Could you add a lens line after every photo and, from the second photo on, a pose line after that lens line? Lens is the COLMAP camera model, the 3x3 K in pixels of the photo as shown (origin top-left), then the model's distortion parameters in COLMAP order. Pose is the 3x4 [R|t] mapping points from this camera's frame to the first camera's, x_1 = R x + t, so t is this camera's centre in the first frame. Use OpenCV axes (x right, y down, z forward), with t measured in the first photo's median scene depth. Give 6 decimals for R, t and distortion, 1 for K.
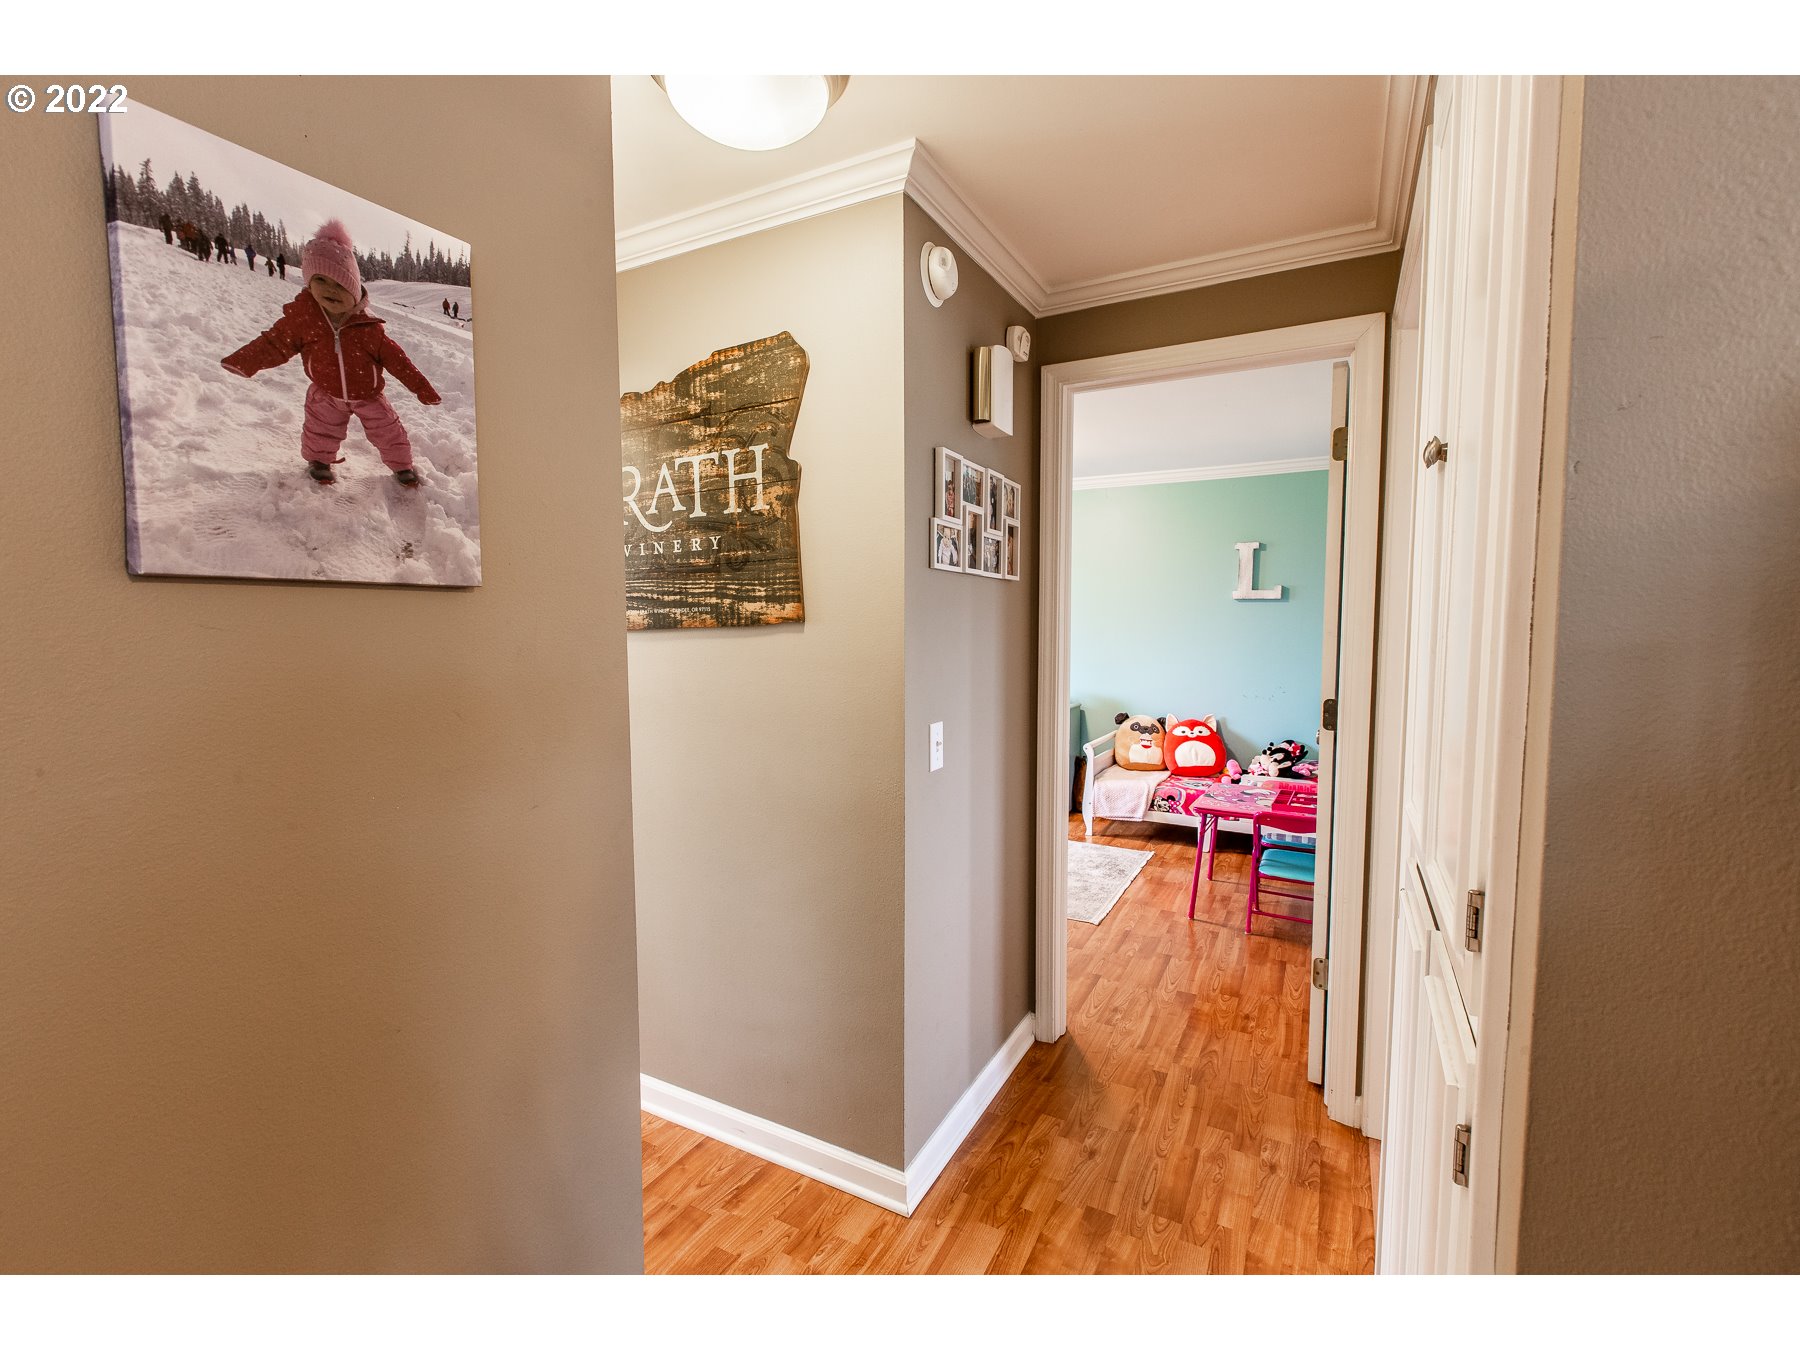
lens RADIAL K [[801.3, 0, 899.2], [0, 801.3, 676.2], [0, 0, 1]] dist [0.000033, -0.000034]
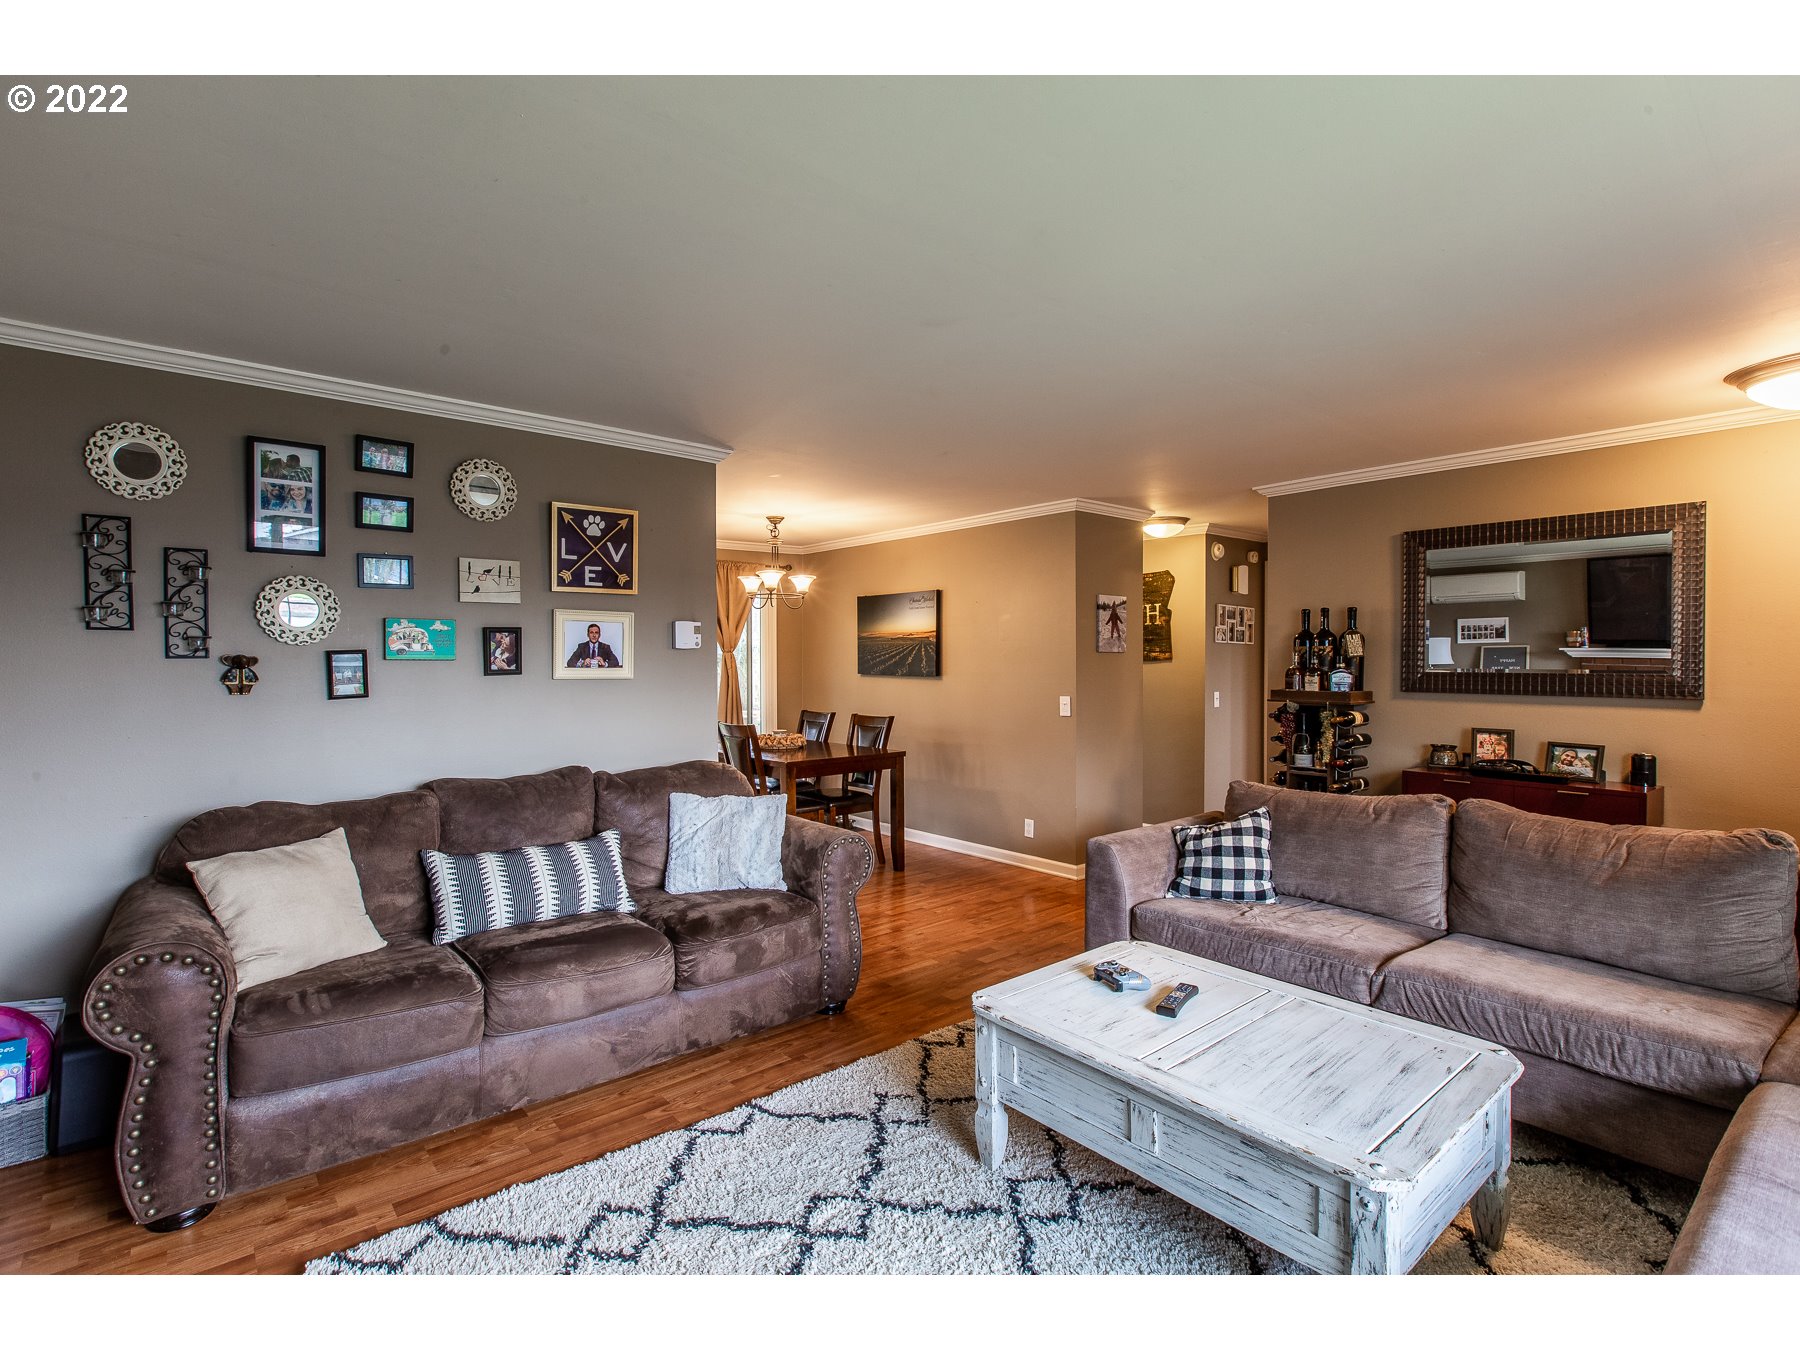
lens RADIAL K [[850.9, 0, 903.9], [0, 850.9, 670.0], [0, 0, 1]] dist [-0.004371, 0.000082]
pose [[0.934755, 0.005984, -0.355244, 0.084830], [-0.028008, 0.997988, -0.056885, 0.195022], [0.354188, 0.063123, 0.933041, -2.500659]]
